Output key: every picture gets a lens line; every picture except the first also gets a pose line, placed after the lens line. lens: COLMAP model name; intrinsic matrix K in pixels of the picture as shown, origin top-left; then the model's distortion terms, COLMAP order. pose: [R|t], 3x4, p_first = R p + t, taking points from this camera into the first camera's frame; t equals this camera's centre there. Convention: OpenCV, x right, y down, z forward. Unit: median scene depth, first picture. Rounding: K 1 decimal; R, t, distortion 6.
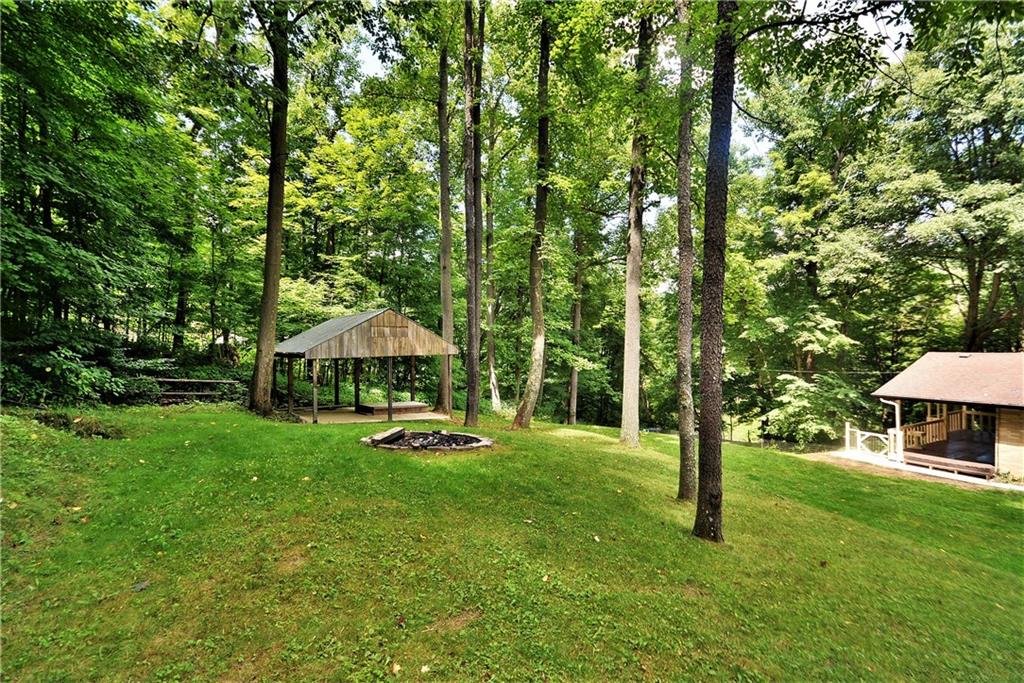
lens RADIAL K [[458.6, 0, 508.5], [0, 458.6, 342.1], [0, 0, 1]] dist [0.030757, -0.025113]
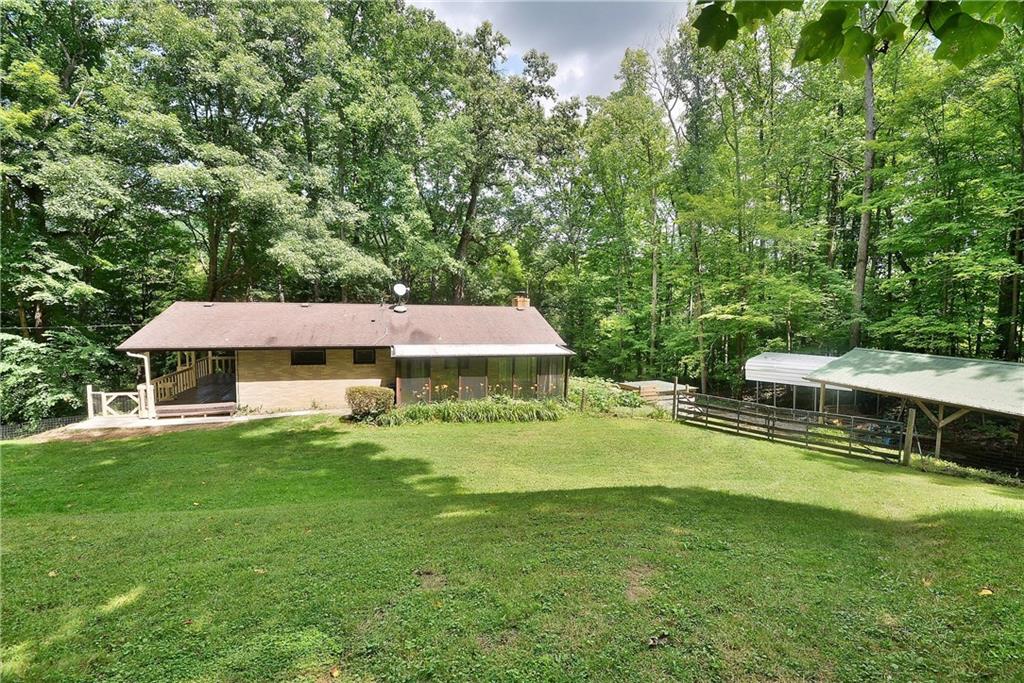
lens RADIAL K [[458.6, 0, 508.5], [0, 458.6, 342.1], [0, 0, 1]] dist [0.030757, -0.025113]
pose [[0.214528, -0.072437, 0.974028, 0.069965], [-0.014970, 0.996885, 0.077434, 0.016071], [-0.976603, -0.031193, 0.212775, 0.071136]]
